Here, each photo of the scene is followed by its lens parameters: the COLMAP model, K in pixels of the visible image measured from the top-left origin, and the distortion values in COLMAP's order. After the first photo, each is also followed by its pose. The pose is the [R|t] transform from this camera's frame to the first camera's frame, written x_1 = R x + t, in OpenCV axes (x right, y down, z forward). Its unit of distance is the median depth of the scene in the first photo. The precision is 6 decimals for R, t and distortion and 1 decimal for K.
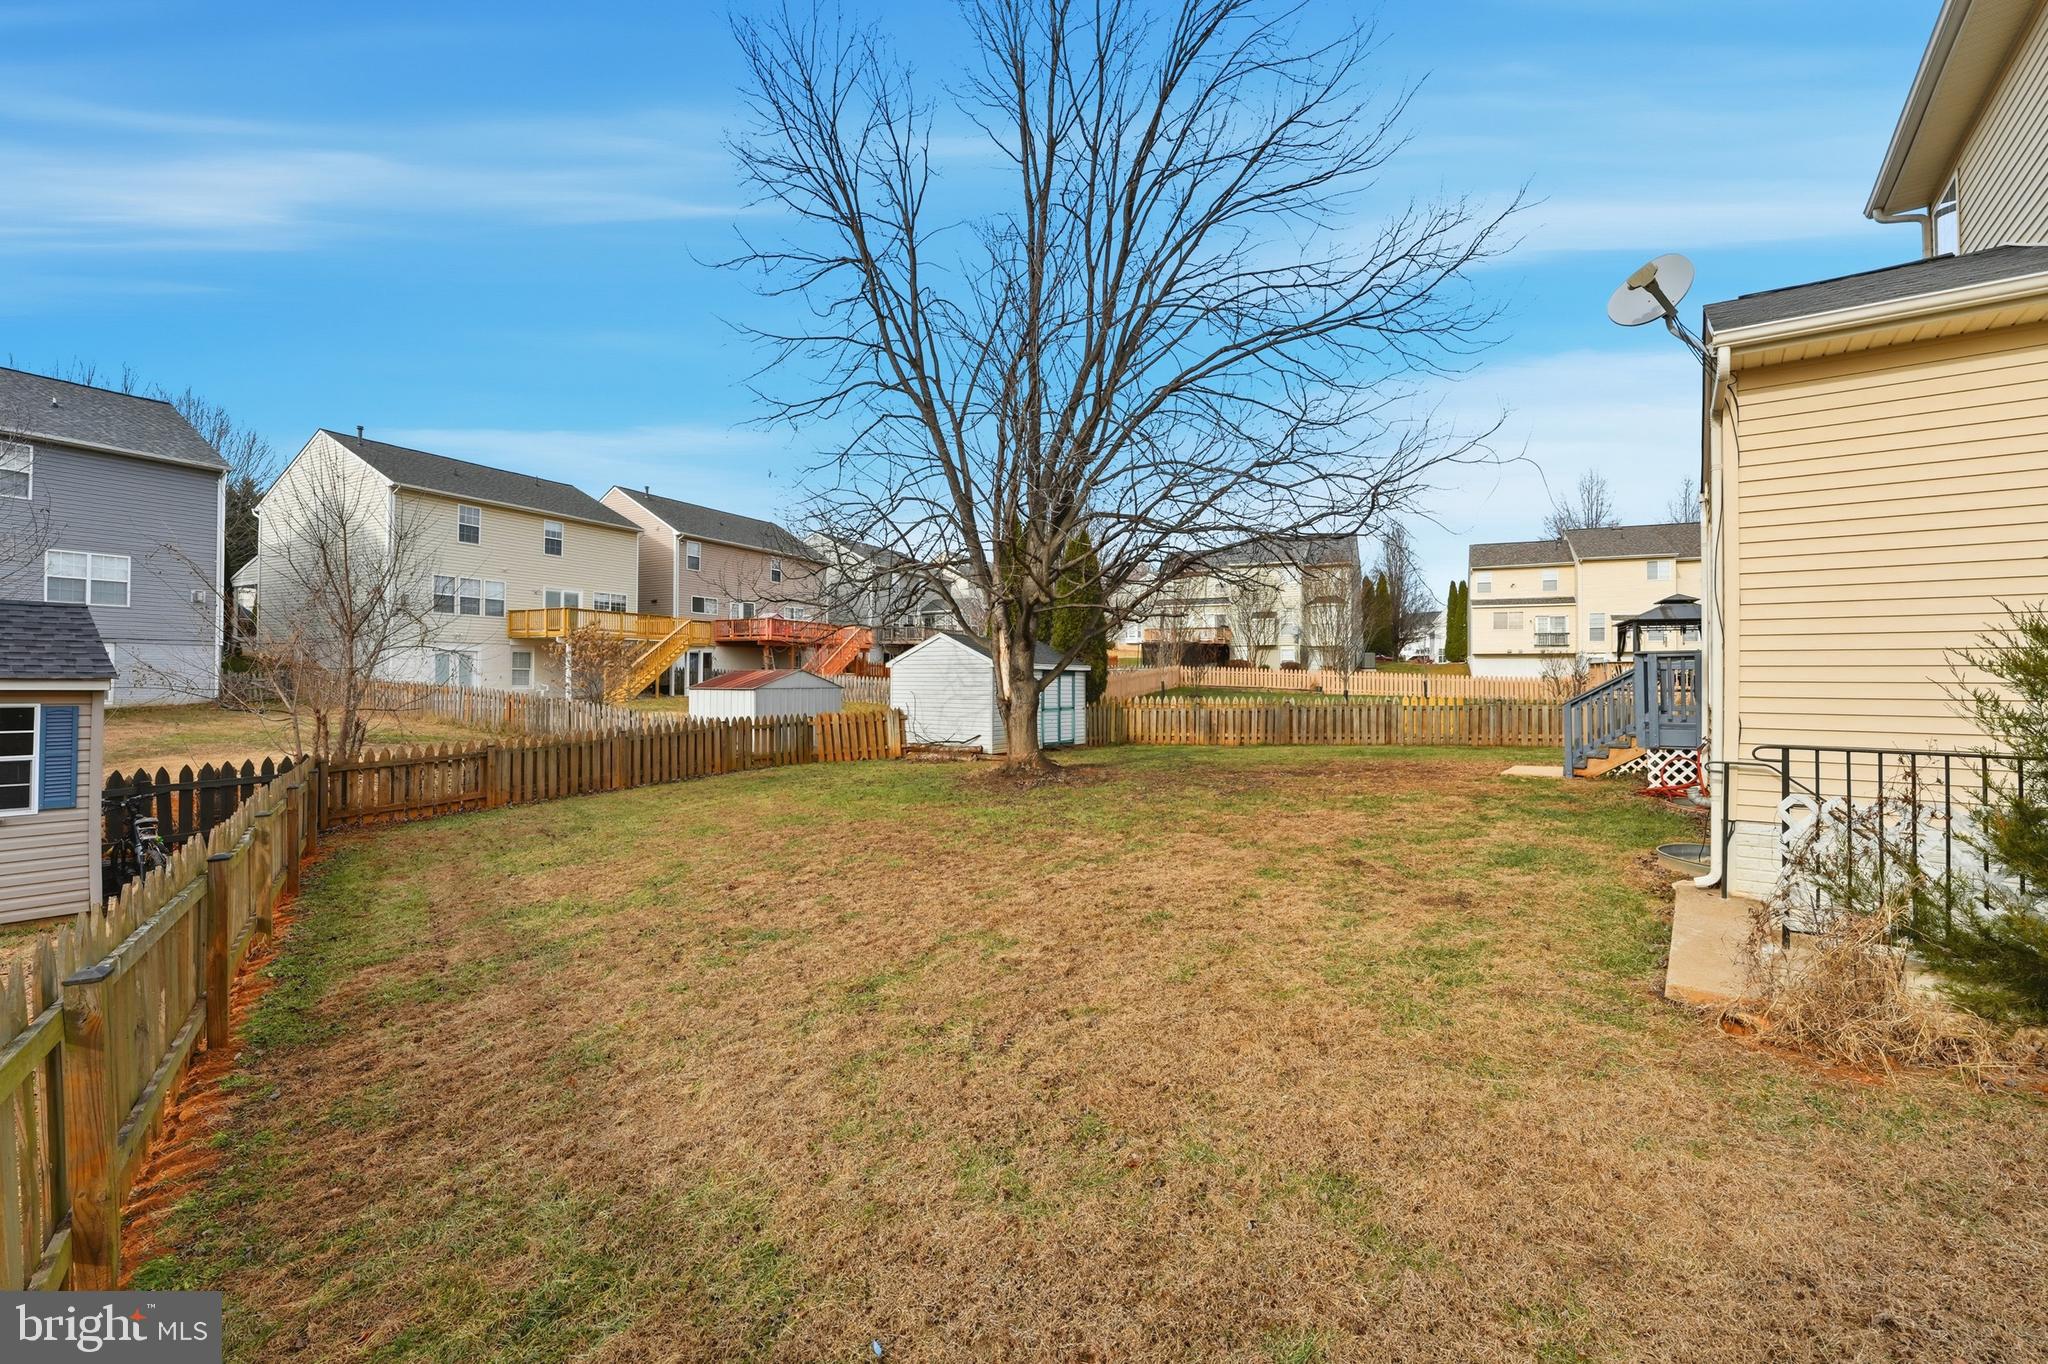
lens RADIAL K [[860.9, 0, 989.7], [0, 860.9, 697.8], [0, 0, 1]] dist [-0.014269, 0.000116]
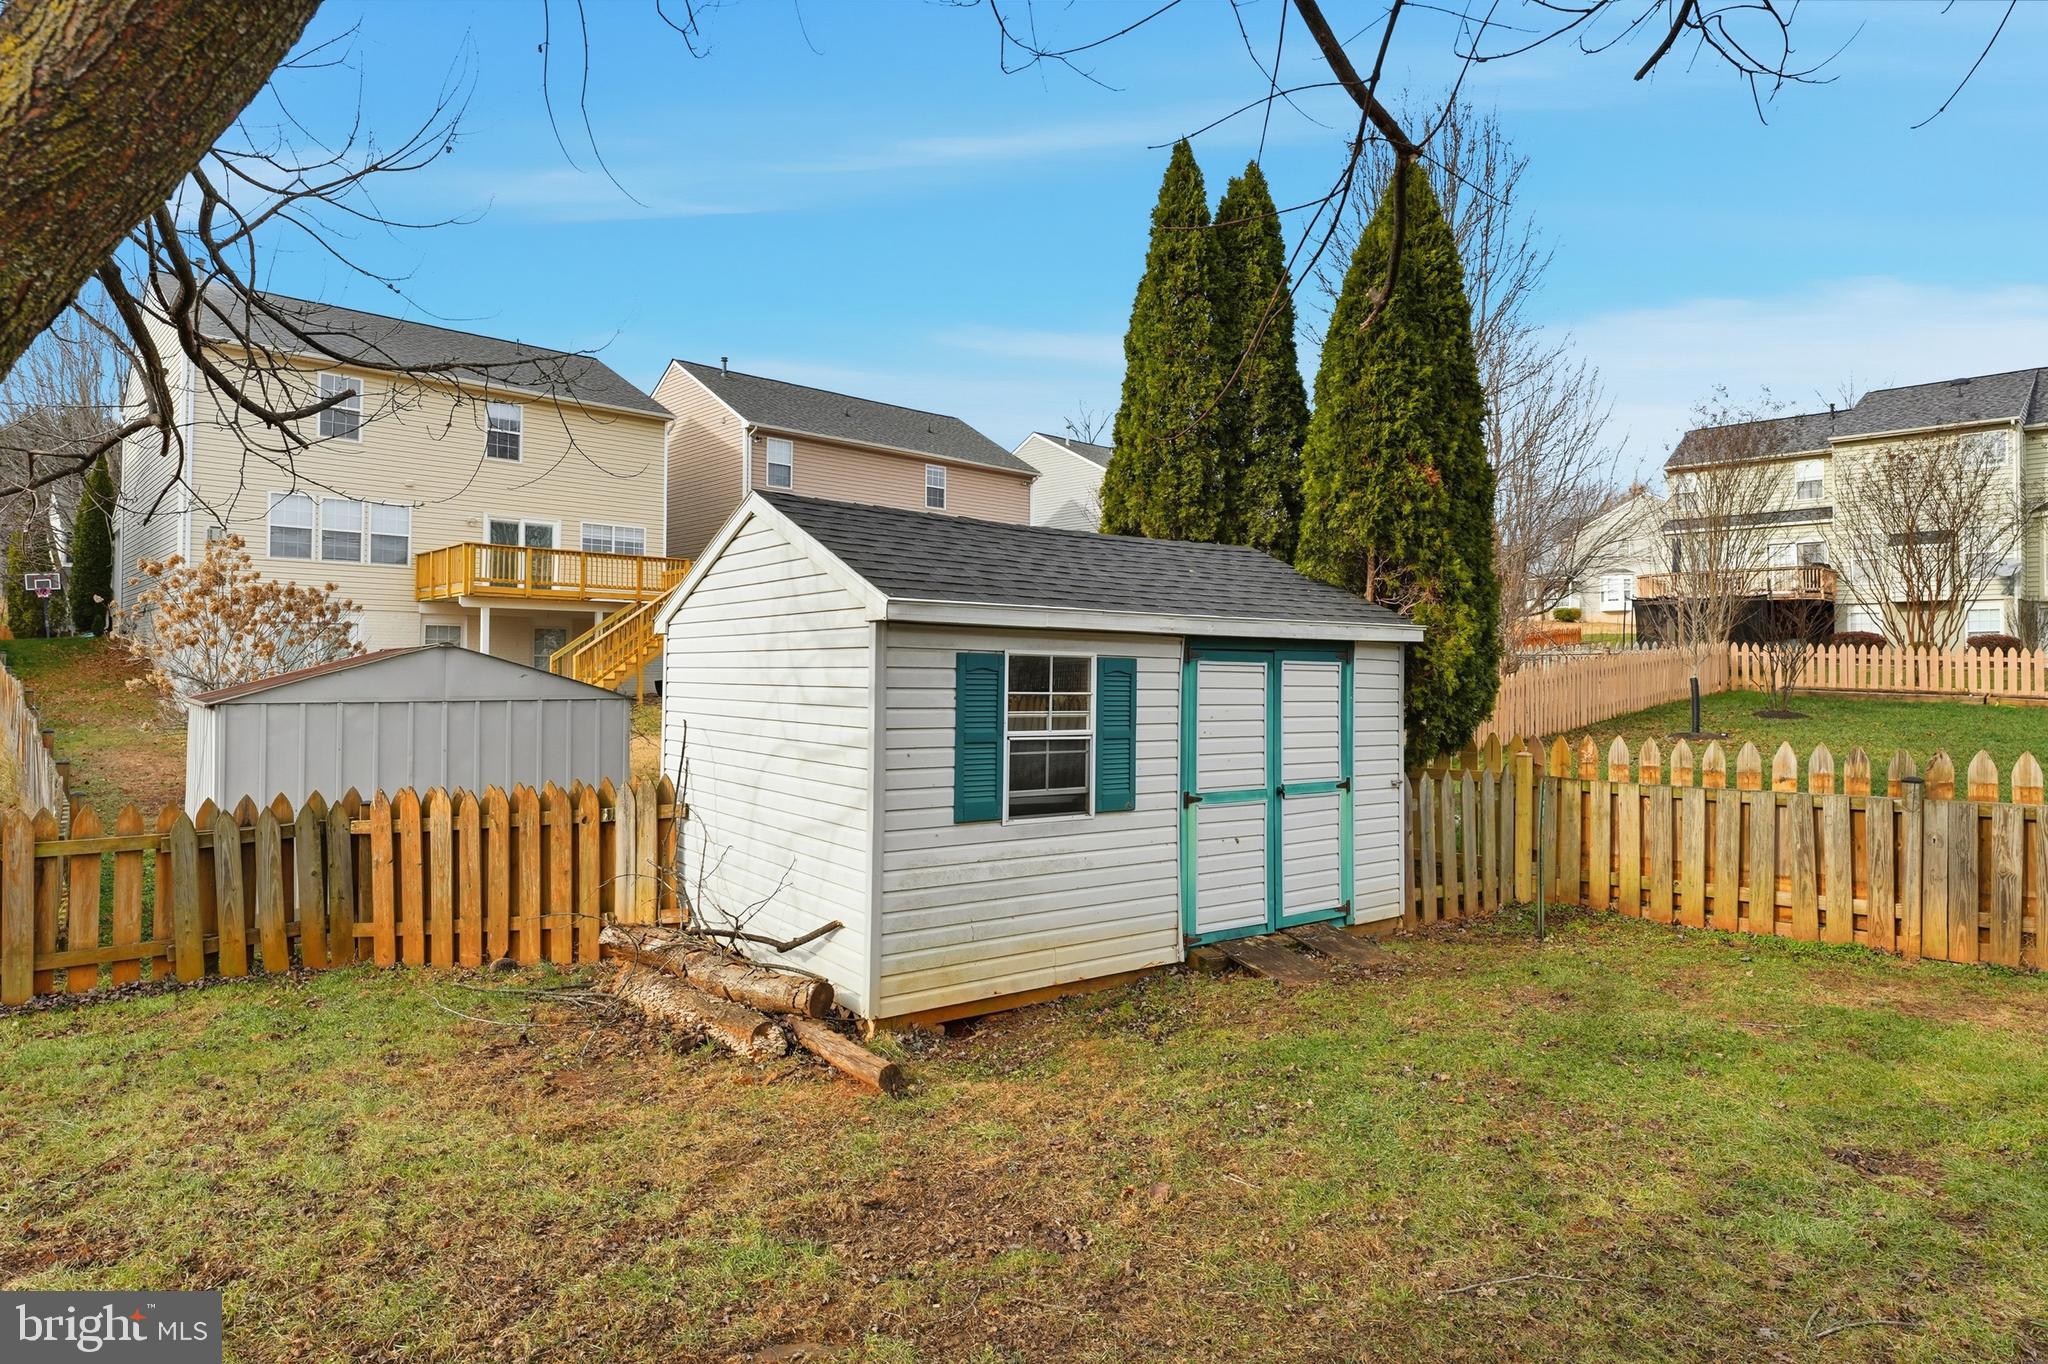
lens RADIAL K [[1110.5, 0, 1025.0], [0, 1110.5, 671.5], [0, 0, 1]] dist [-0.000627, -0.000007]
pose [[0.947371, 0.000287, -0.320138, 0.072984], [-0.007446, 0.999749, -0.021141, -0.009371], [0.320051, 0.022412, 0.947135, 0.420915]]
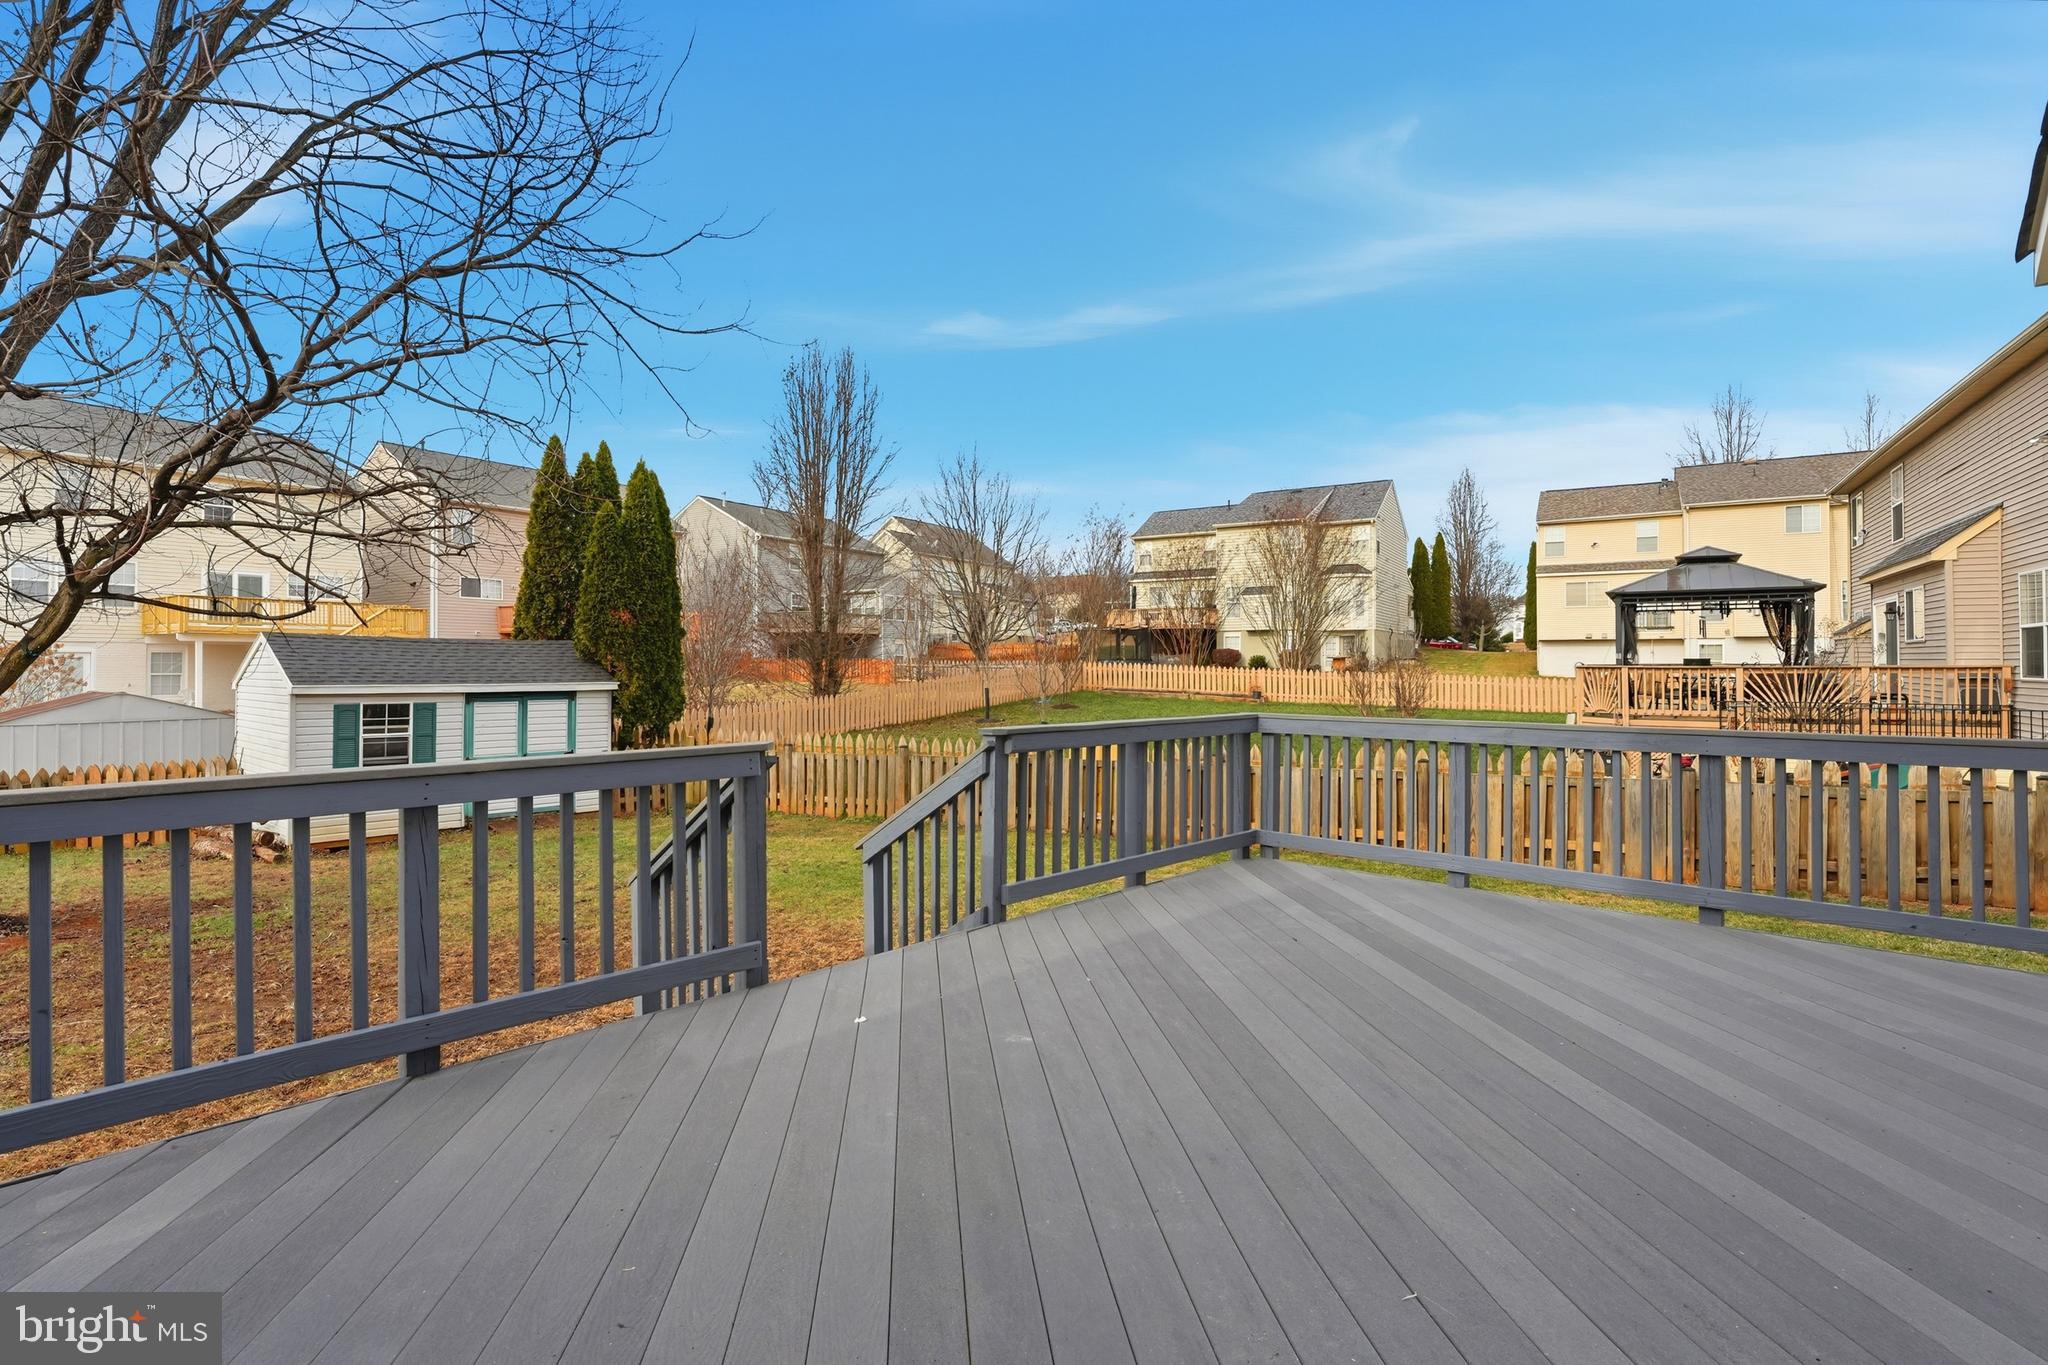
lens RADIAL K [[947.8, 0, 1016.4], [0, 947.8, 669.6], [0, 0, 1]] dist [-0.010069, -0.000038]
pose [[0.994856, -0.004465, -0.101204, 0.307042], [0.002835, 0.999864, -0.016242, -0.022342], [0.101262, 0.015872, 0.994733, 0.241468]]
